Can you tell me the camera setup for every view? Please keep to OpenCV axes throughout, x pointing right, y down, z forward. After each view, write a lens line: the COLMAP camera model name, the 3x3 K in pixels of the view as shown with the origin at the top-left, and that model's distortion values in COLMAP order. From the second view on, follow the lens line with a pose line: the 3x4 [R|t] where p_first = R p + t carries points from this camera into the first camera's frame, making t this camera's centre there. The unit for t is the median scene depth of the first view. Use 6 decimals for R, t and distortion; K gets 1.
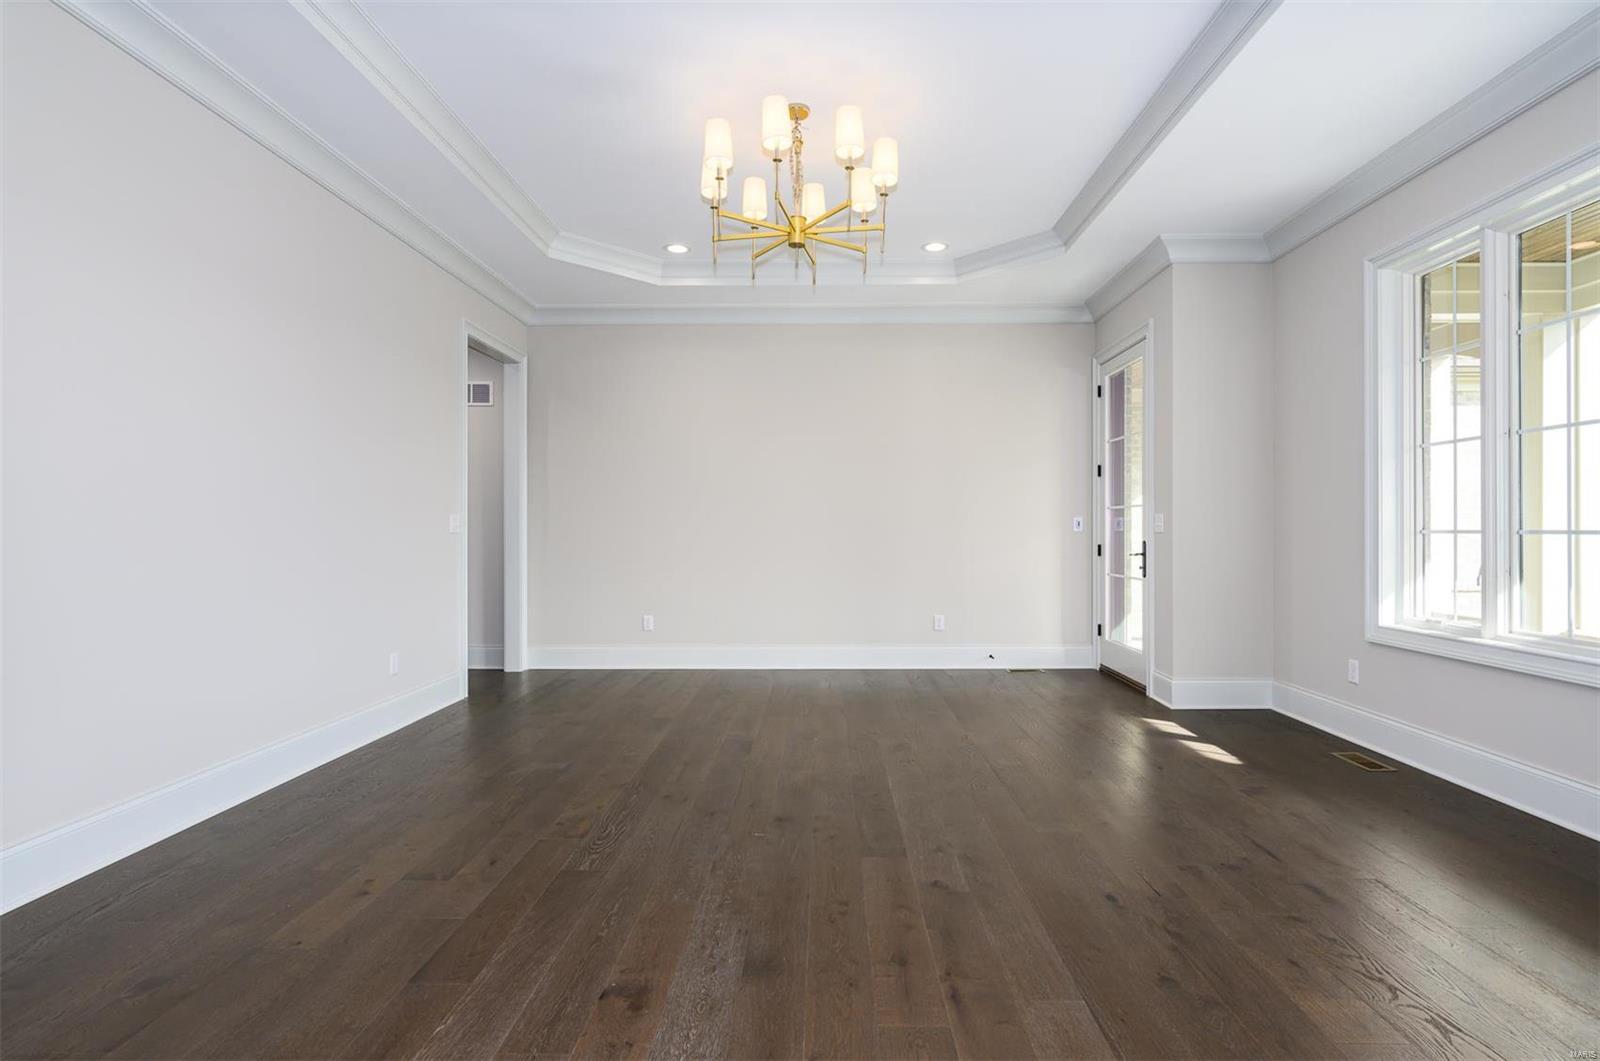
lens RADIAL K [[770.5, 0, 800.0], [0, 770.5, 530.5], [0, 0, 1]] dist [0.000878, -0.000393]
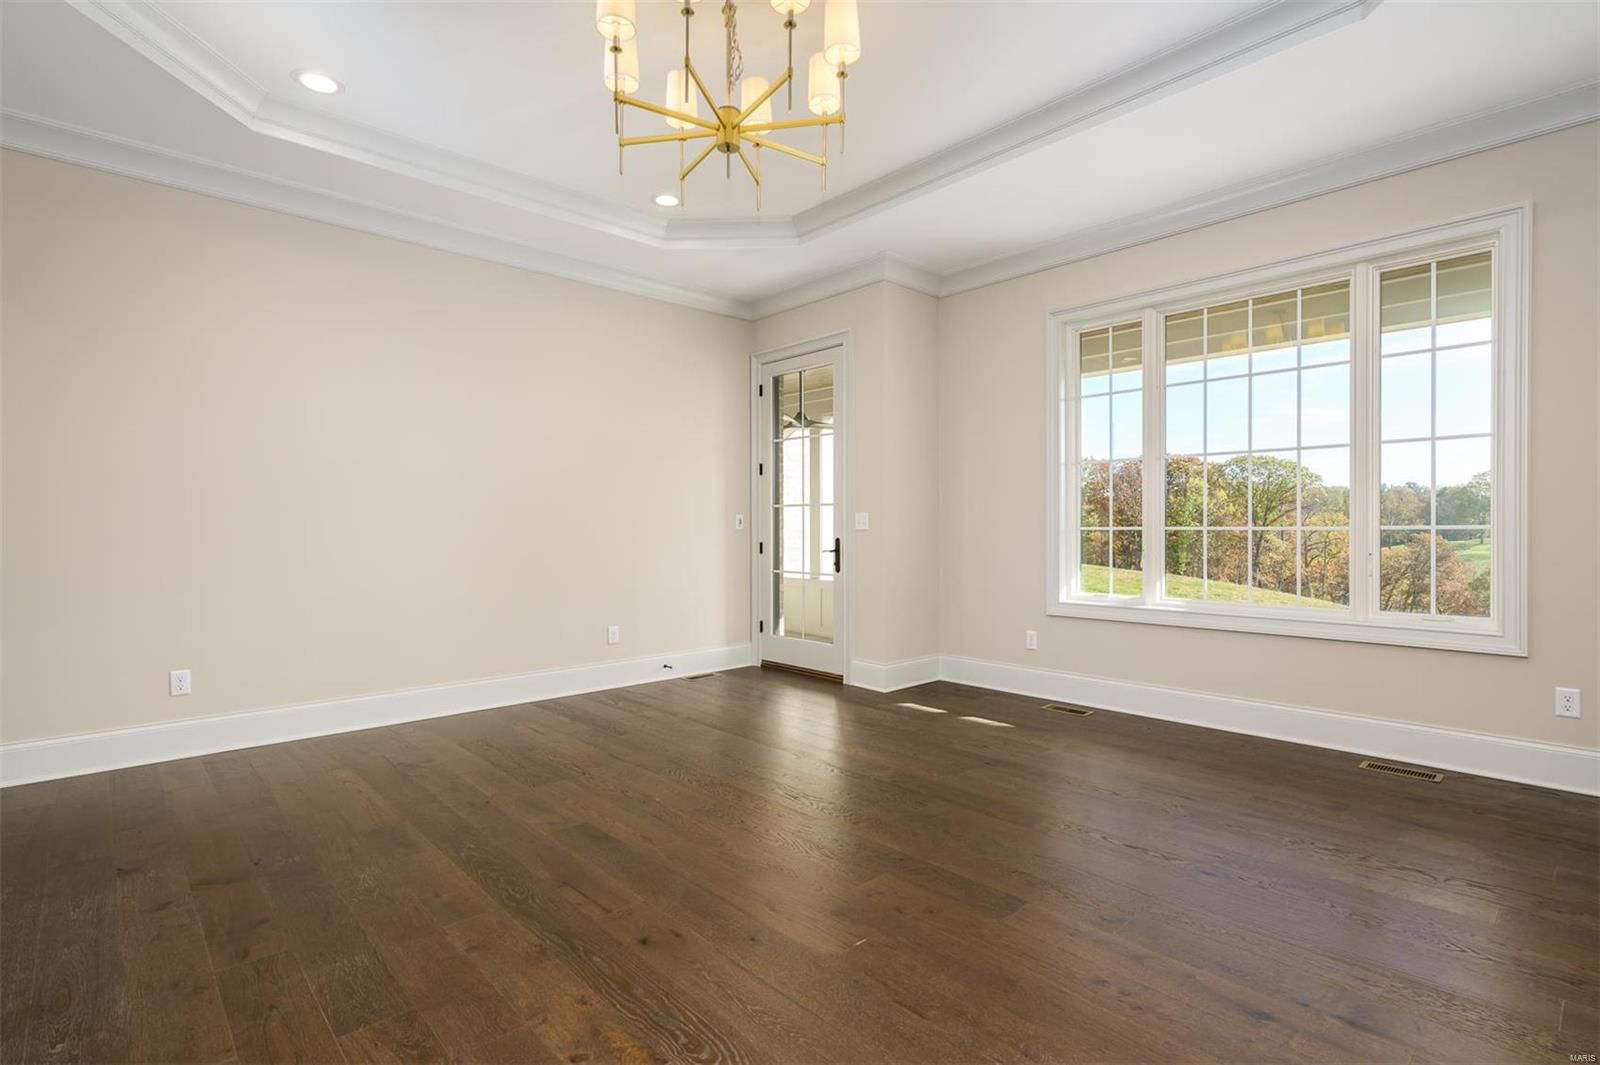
lens RADIAL K [[769.0, 0, 796.4], [0, 769.0, 539.0], [0, 0, 1]] dist [0.003972, 0.000207]
pose [[0.721309, -0.010644, 0.692532, -0.323217], [0.002777, 0.999918, 0.012475, 0.001378], [-0.692608, -0.007075, 0.721280, 0.278373]]
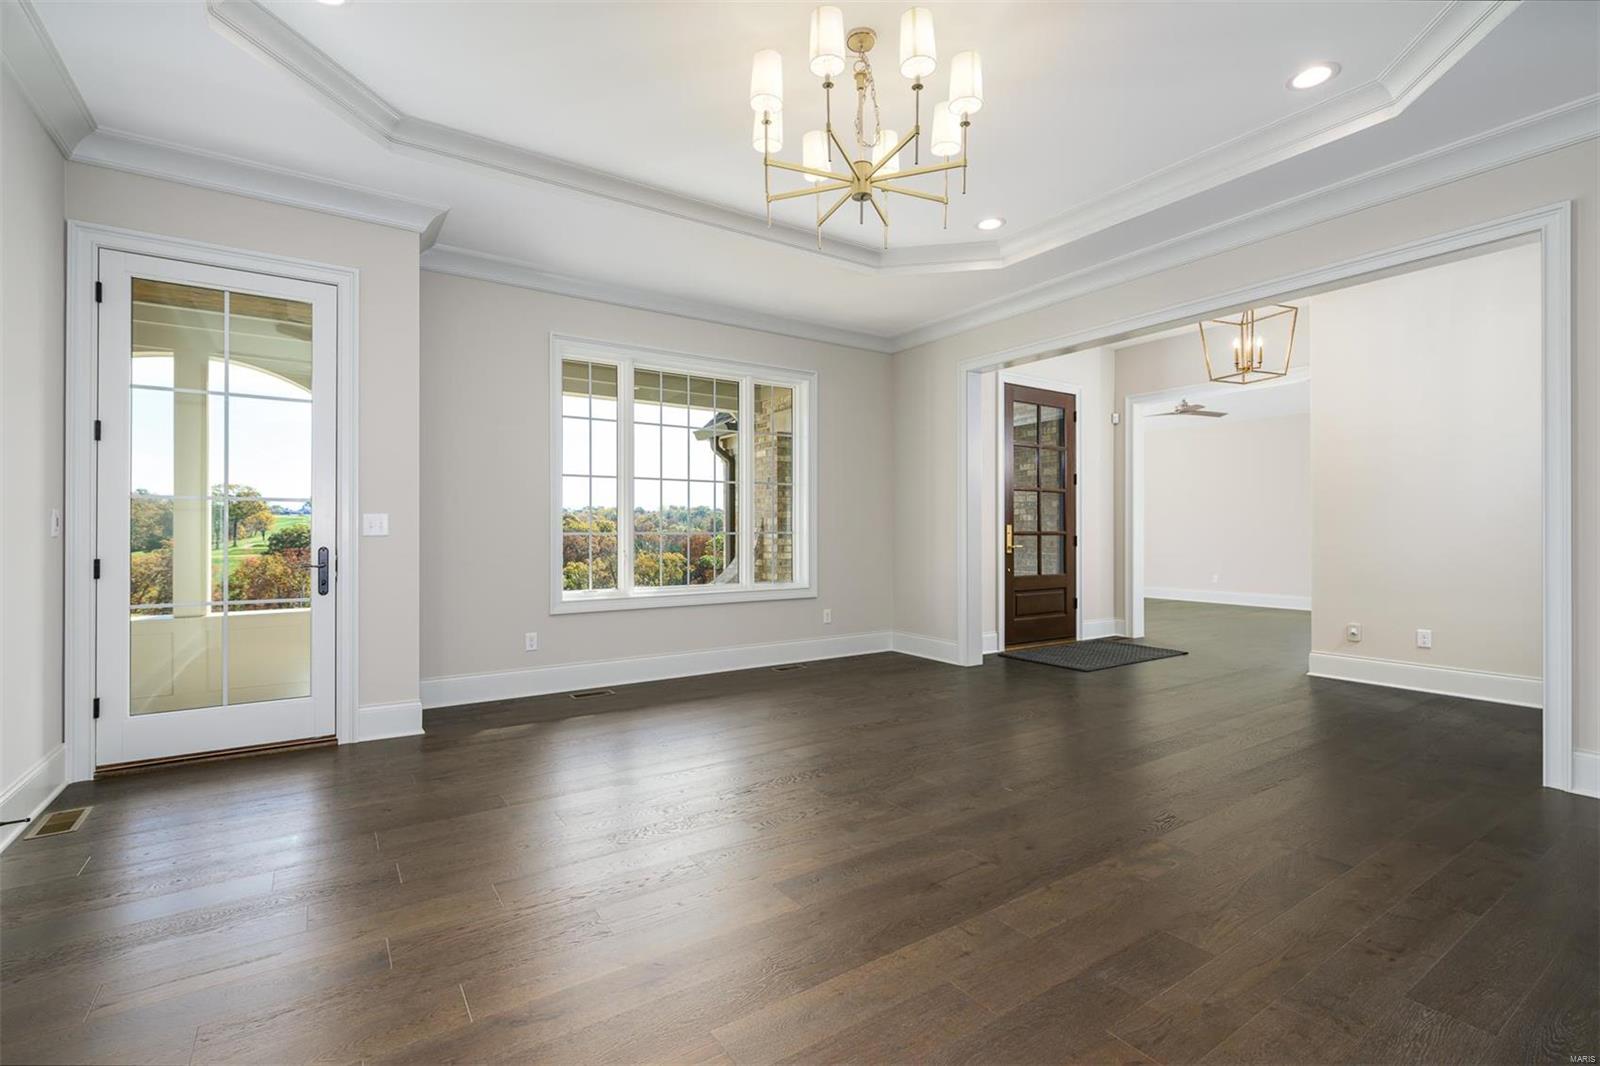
lens RADIAL K [[734.0, 0, 800.0], [0, 734.0, 533.0], [0, 0, 1]] dist [0.002871, -0.000095]
pose [[-0.590021, 0.001482, 0.807386, -0.416325], [0.000618, 0.999999, -0.001384, 0.001566], [-0.807388, -0.000318, -0.590021, 1.034245]]
